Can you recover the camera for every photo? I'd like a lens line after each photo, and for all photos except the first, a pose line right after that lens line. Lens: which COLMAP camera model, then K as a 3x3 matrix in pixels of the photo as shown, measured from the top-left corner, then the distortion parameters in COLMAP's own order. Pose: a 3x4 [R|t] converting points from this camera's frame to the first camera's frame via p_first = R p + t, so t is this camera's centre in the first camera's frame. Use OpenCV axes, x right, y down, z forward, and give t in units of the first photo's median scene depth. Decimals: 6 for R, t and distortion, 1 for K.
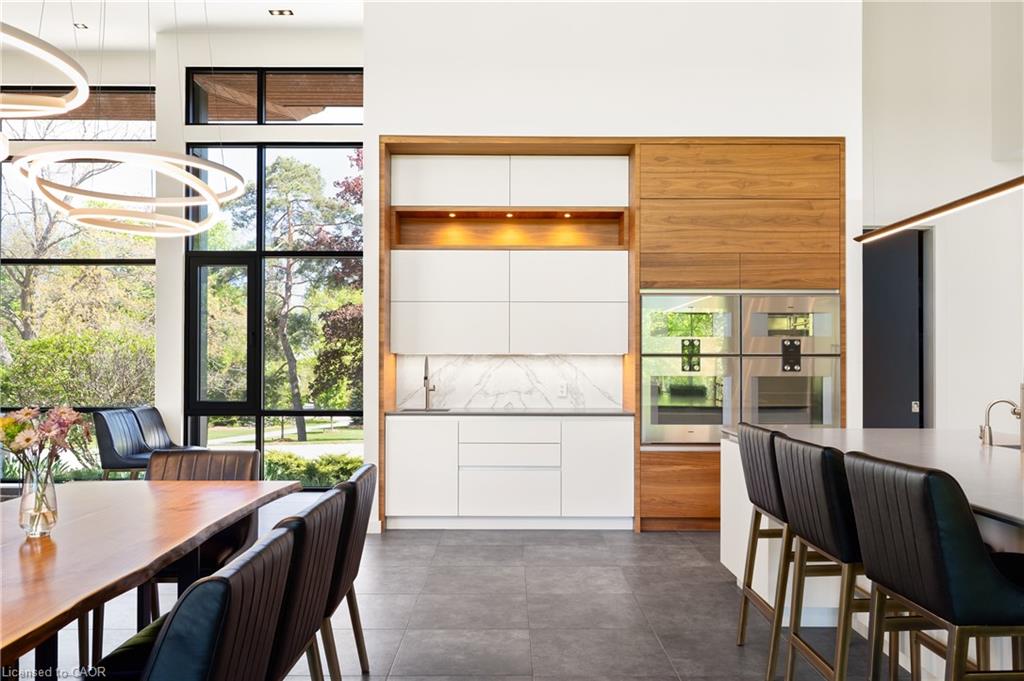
lens RADIAL K [[807.4, 0, 508.6], [0, 807.4, 360.9], [0, 0, 1]] dist [-0.006376, -0.002210]
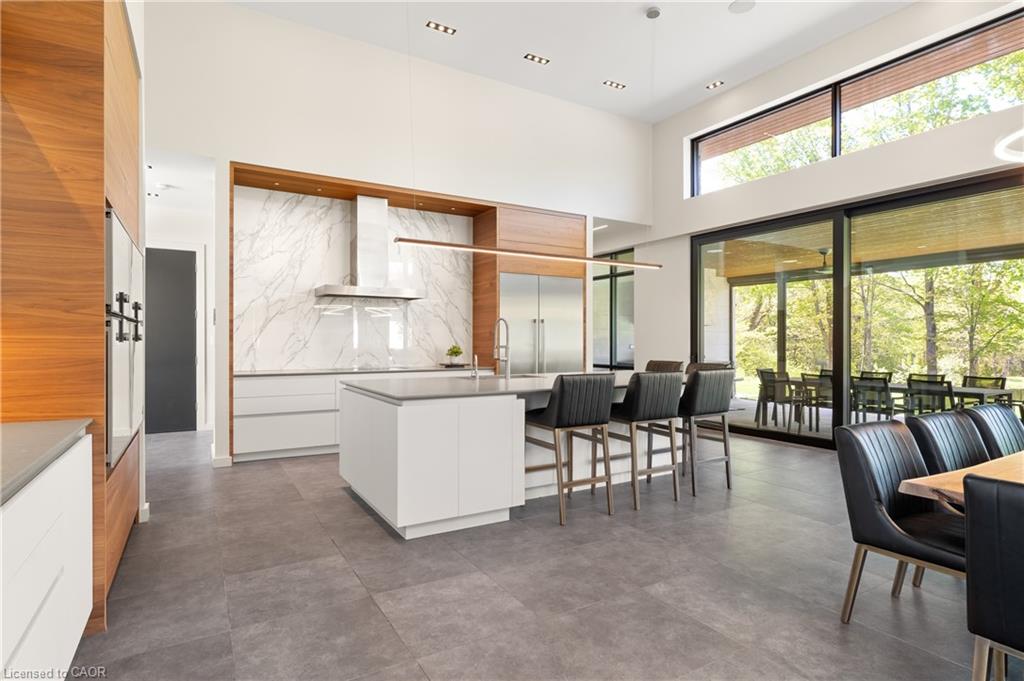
lens RADIAL K [[529.2, 0, 509.8], [0, 529.2, 350.0], [0, 0, 1]] dist [-0.021160, 0.001464]
pose [[-0.509418, -0.021153, 0.860259, -0.304707], [-0.015334, 0.999762, 0.015503, 0.009516], [-0.860382, -0.005293, -0.509622, 0.973550]]
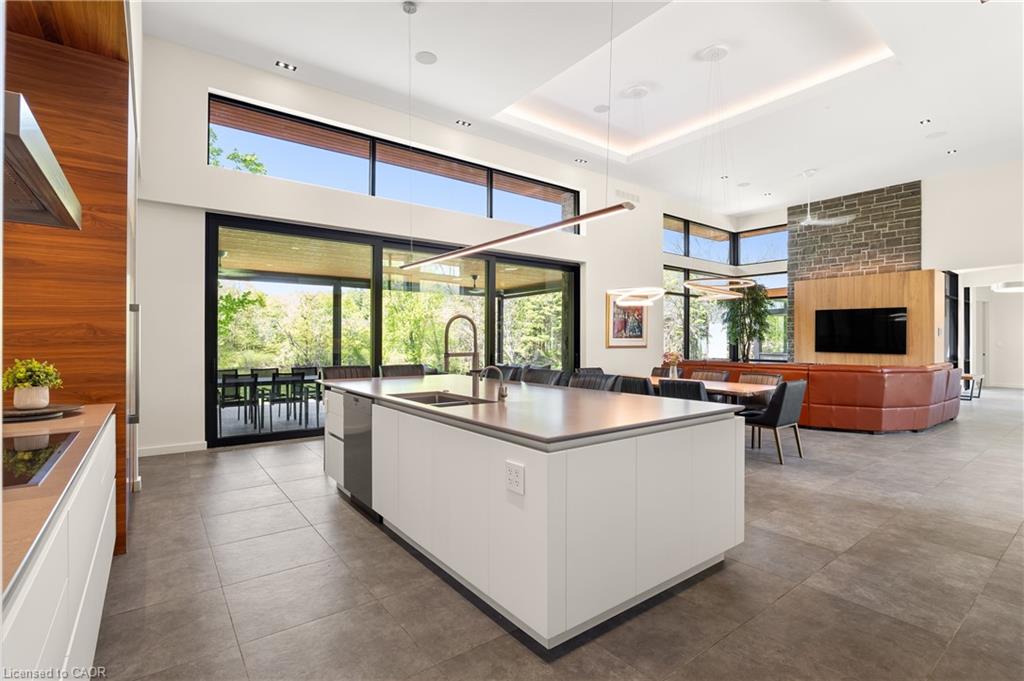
lens RADIAL K [[482.4, 0, 507.7], [0, 482.4, 334.6], [0, 0, 1]] dist [-0.010418, 0.000465]
pose [[-0.801769, -0.012320, -0.597506, 0.687080], [0.001005, 0.999758, -0.021964, 0.005343], [0.597633, -0.018211, -0.801563, 1.043194]]
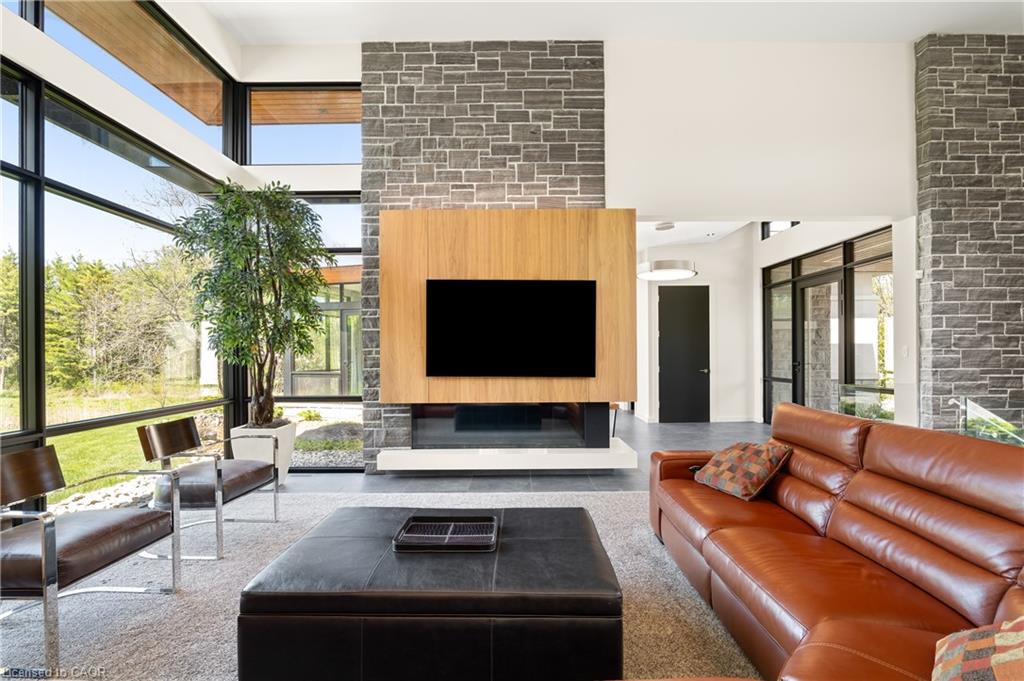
lens RADIAL K [[482.4, 0, 511.3], [0, 482.4, 348.8], [0, 0, 1]] dist [-0.010418, 0.000465]
pose [[-0.010703, -0.005000, -0.999930, -0.603916], [0.018619, 0.999813, -0.005199, -0.007275], [0.999769, -0.018673, -0.010608, 0.399998]]
